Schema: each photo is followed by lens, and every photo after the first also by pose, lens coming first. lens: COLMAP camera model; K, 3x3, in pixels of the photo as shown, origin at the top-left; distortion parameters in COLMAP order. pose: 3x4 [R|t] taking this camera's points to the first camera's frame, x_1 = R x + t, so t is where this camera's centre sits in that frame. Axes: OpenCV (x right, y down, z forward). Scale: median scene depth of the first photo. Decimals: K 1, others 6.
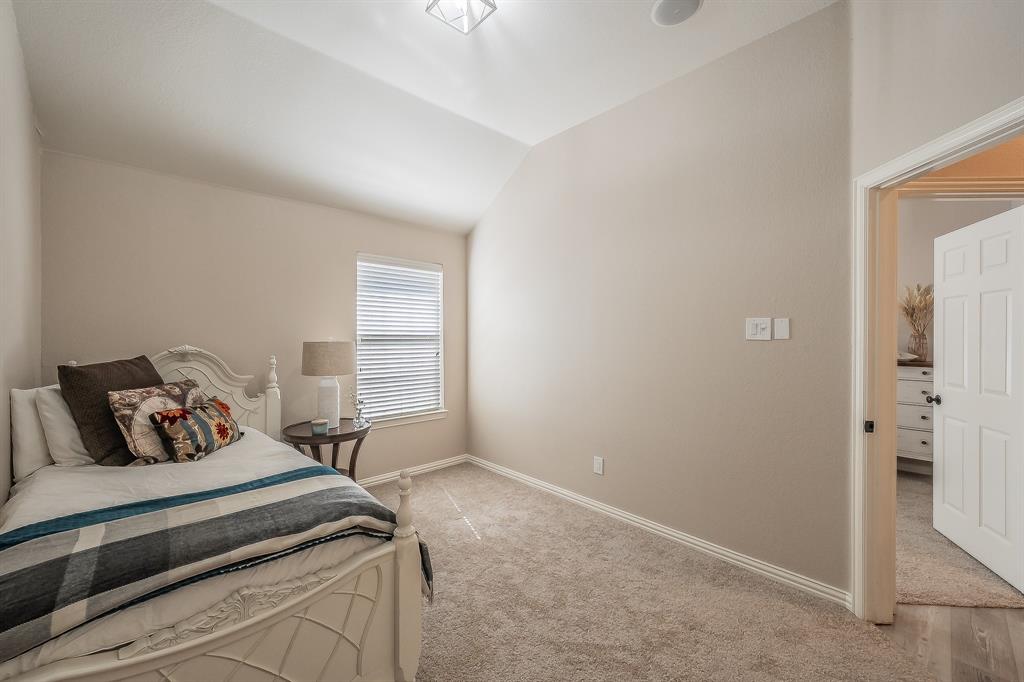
lens RADIAL K [[393.8, 0, 509.4], [0, 393.8, 337.6], [0, 0, 1]] dist [-0.000100, -0.000052]
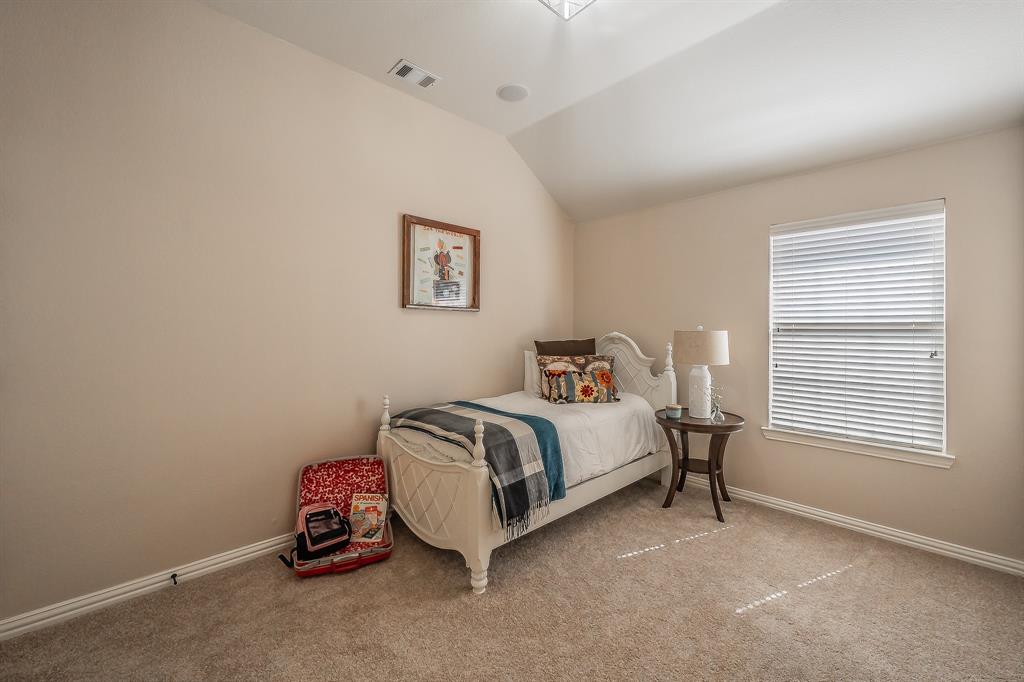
lens RADIAL K [[410.8, 0, 514.7], [0, 410.8, 326.6], [0, 0, 1]] dist [-0.000579, -0.000146]
pose [[0.033433, -0.002625, -0.999438, 0.475733], [-0.001809, 0.999995, -0.002687, 0.002733], [0.999439, 0.001898, 0.033428, 0.423697]]
